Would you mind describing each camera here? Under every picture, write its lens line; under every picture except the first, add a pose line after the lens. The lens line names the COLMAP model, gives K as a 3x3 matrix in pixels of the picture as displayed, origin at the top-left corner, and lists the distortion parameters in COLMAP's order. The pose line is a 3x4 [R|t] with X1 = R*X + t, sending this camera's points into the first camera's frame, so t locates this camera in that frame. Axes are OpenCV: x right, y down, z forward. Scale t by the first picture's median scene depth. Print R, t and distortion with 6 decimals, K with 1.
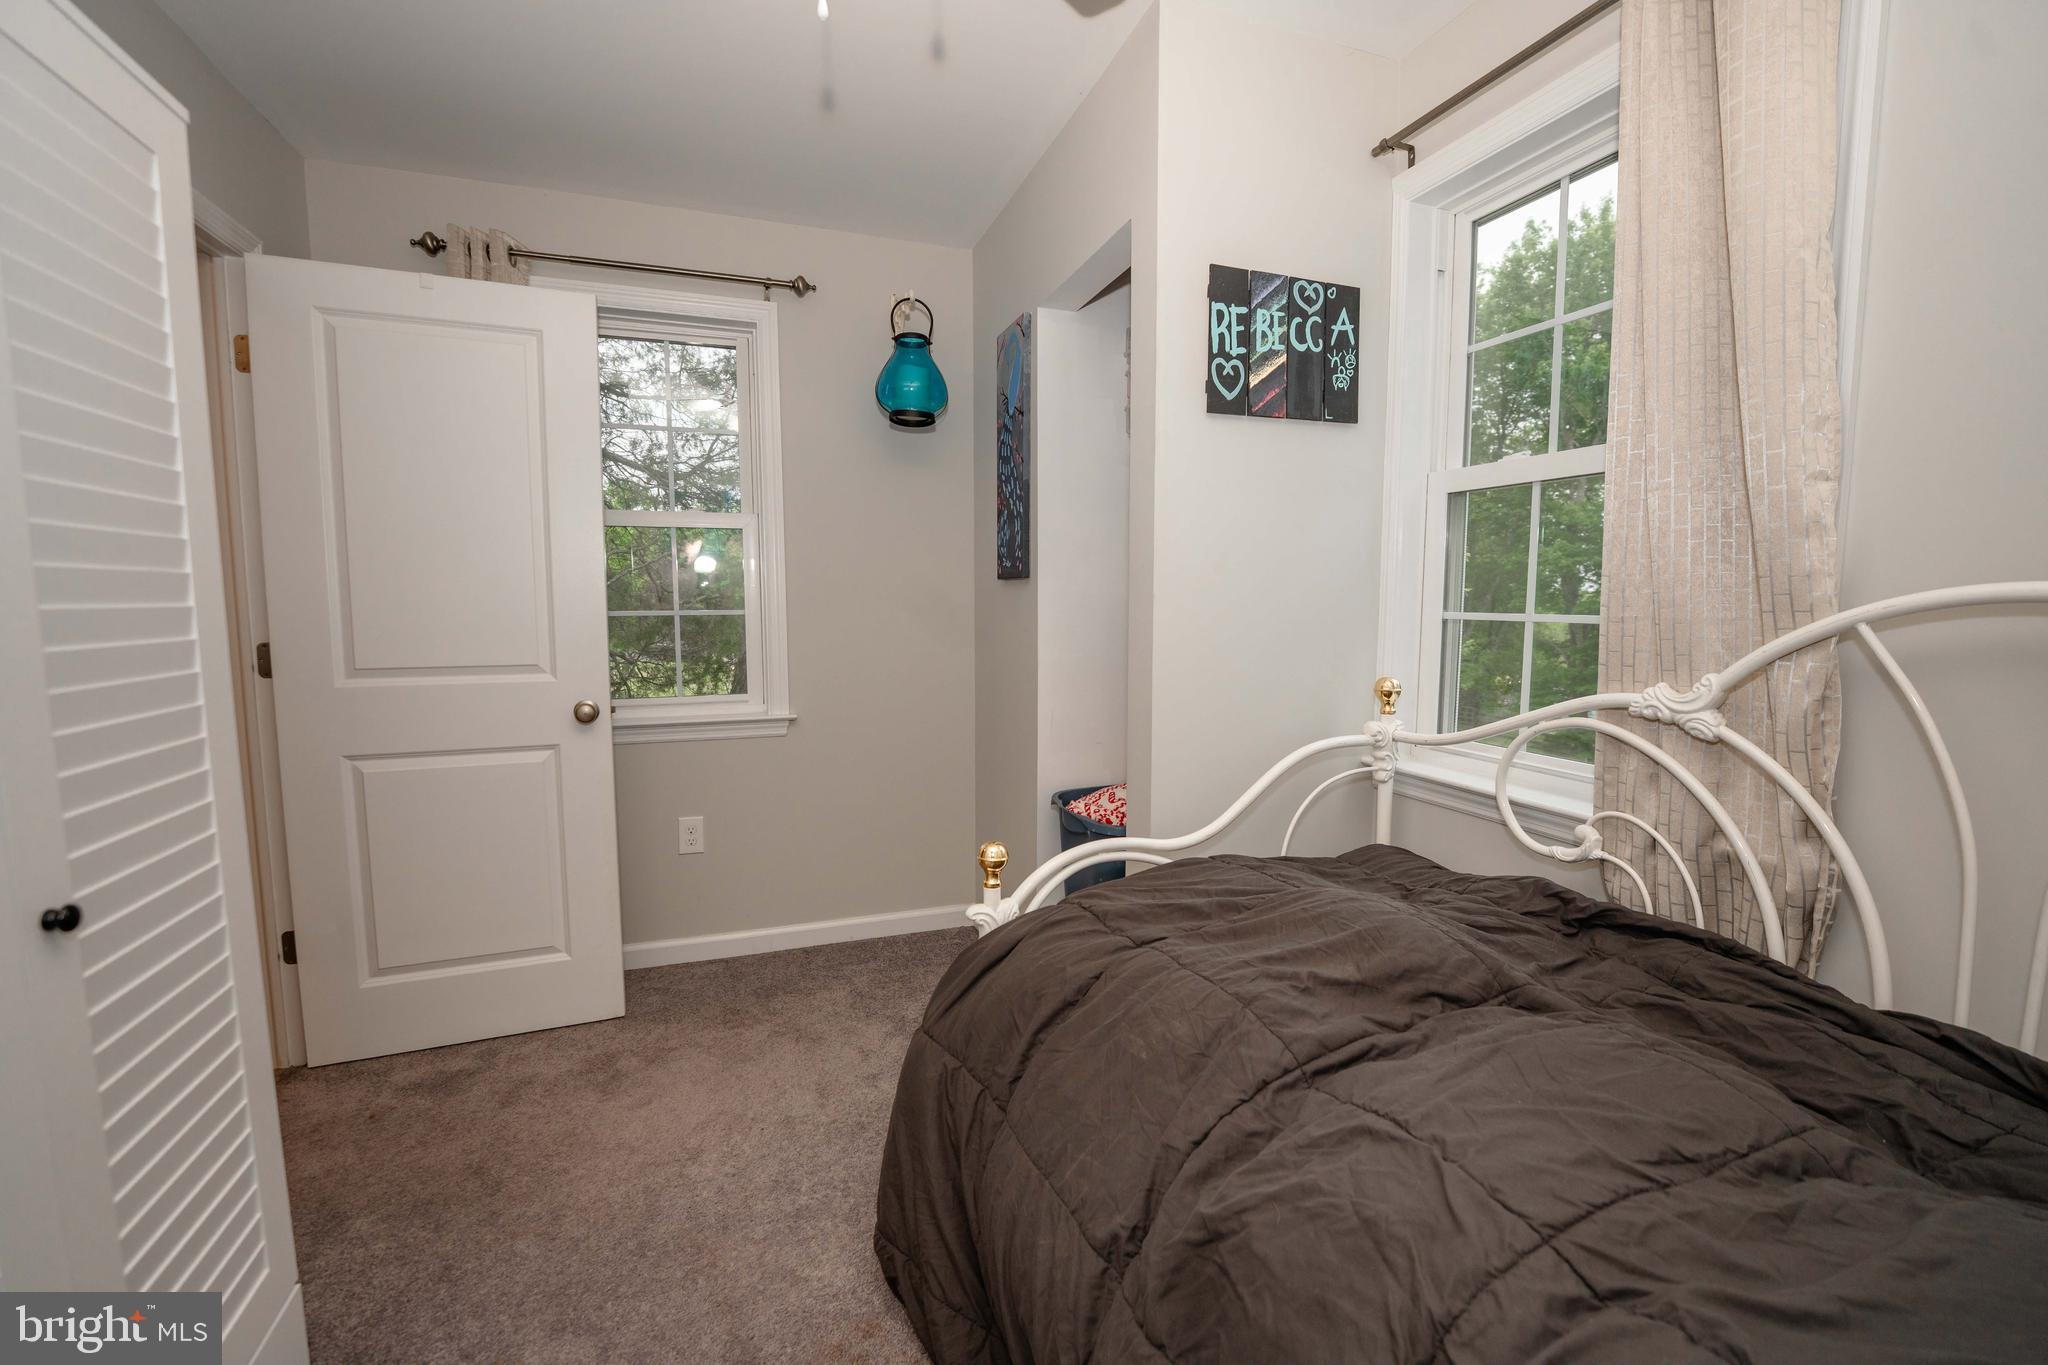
lens RADIAL K [[829.2, 0, 1020.3], [0, 829.2, 680.2], [0, 0, 1]] dist [-0.025483, 0.000033]
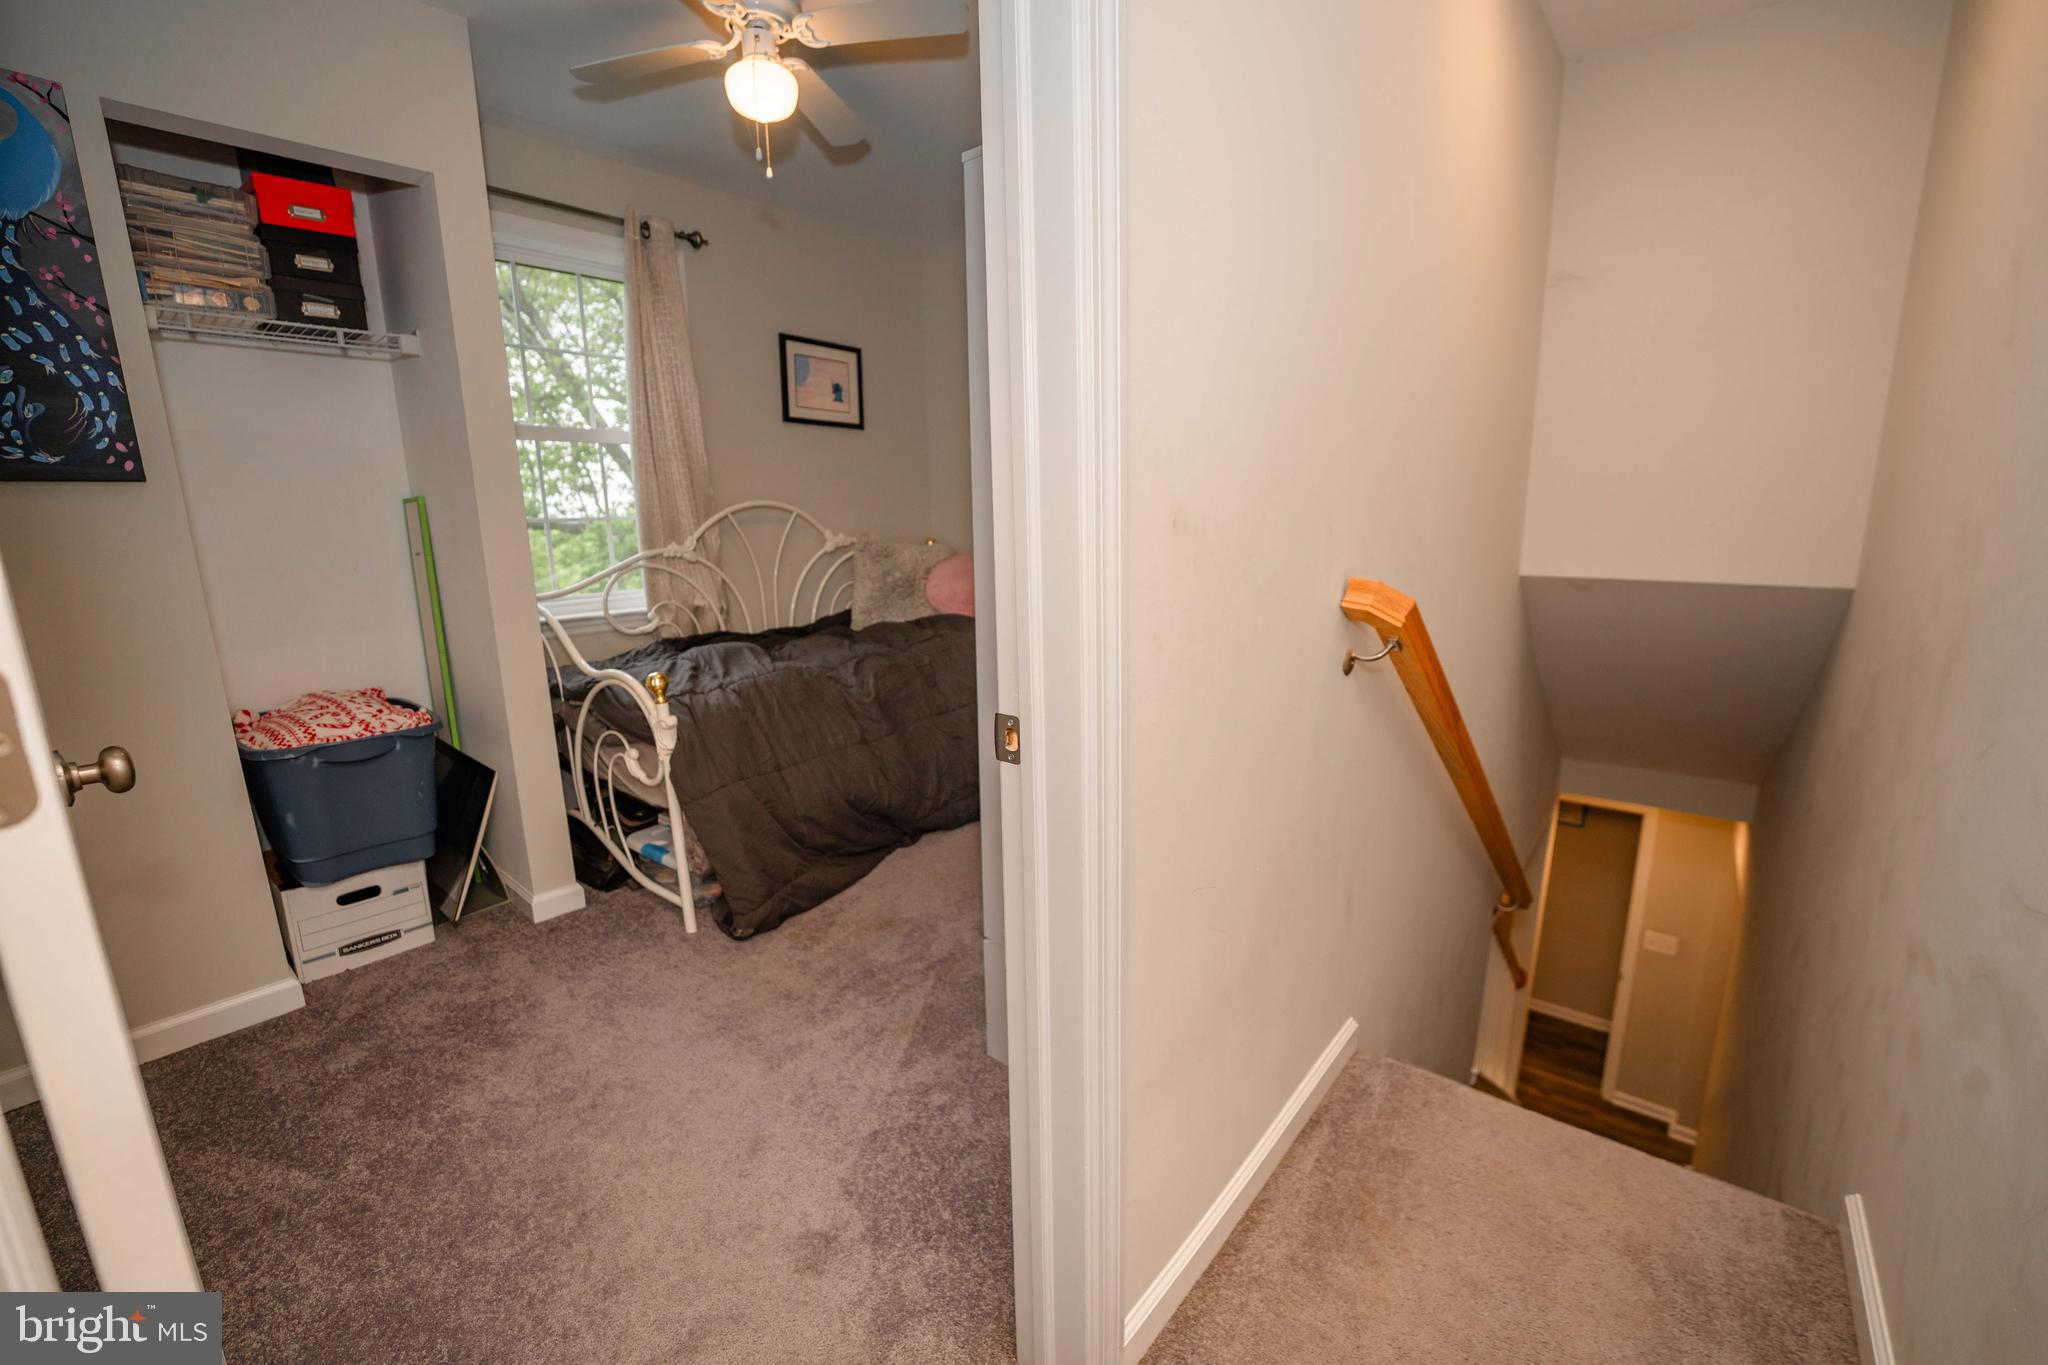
lens RADIAL K [[827.6, 0, 1021.1], [0, 827.6, 682.0], [0, 0, 1]] dist [-0.029834, 0.003917]
pose [[-0.501033, -0.163652, 0.849814, -1.658410], [0.104874, 0.963240, 0.247327, -0.084570], [-0.859050, 0.213043, -0.465452, 1.201967]]
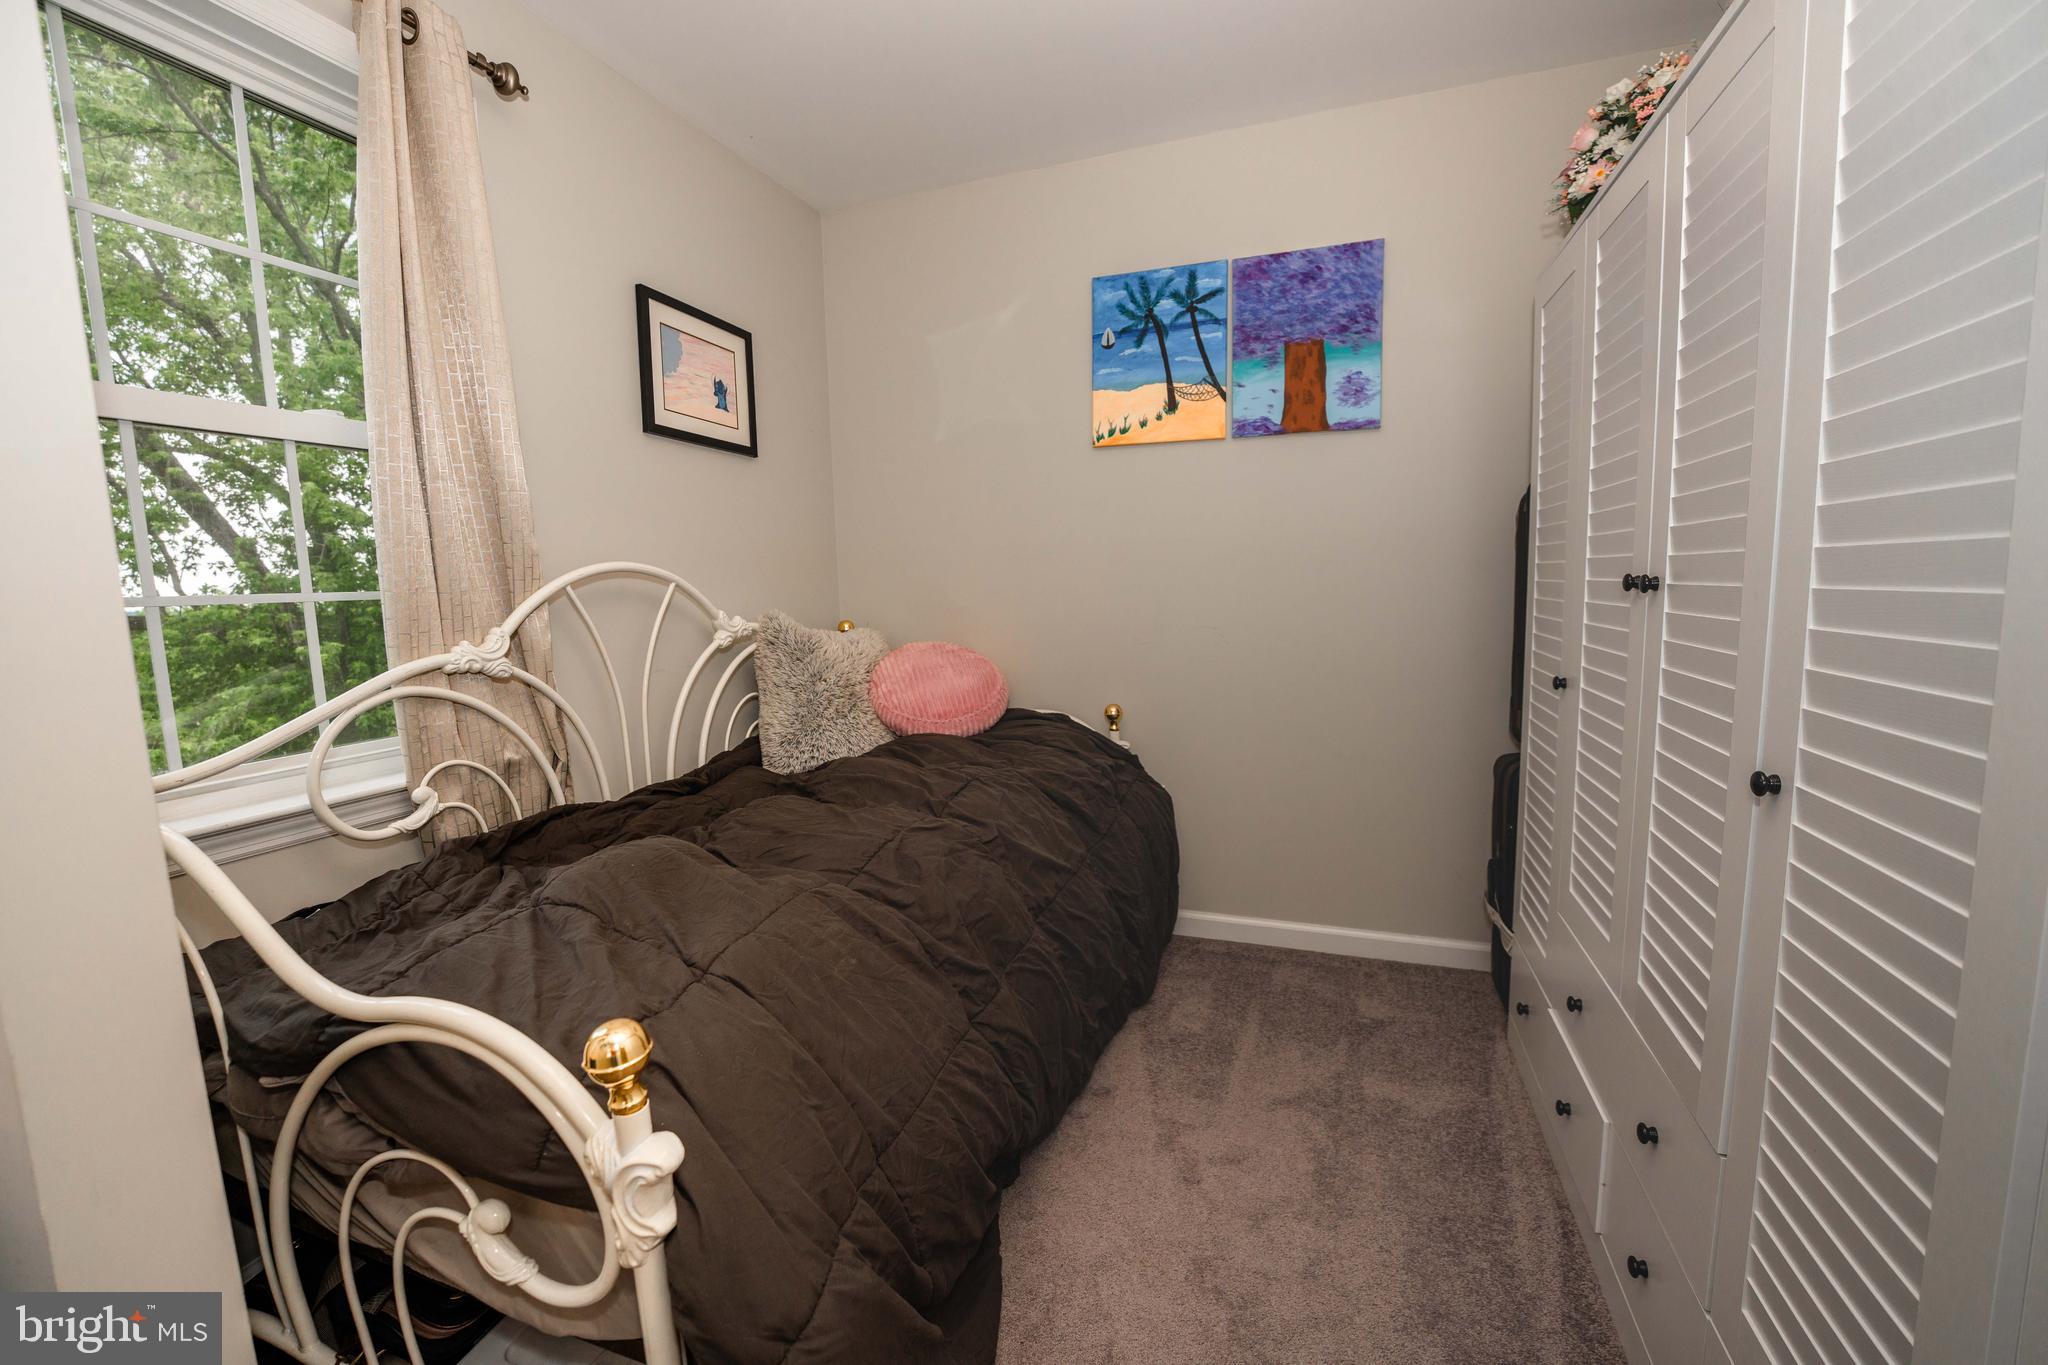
lens RADIAL K [[825.9, 0, 1018.0], [0, 825.9, 681.6], [0, 0, 1]] dist [-0.026754, 0.001013]
pose [[-0.764184, -0.053005, 0.642817, -0.551400], [0.094937, 0.976519, 0.193383, -0.085893], [-0.637973, 0.208808, -0.741208, 1.245988]]
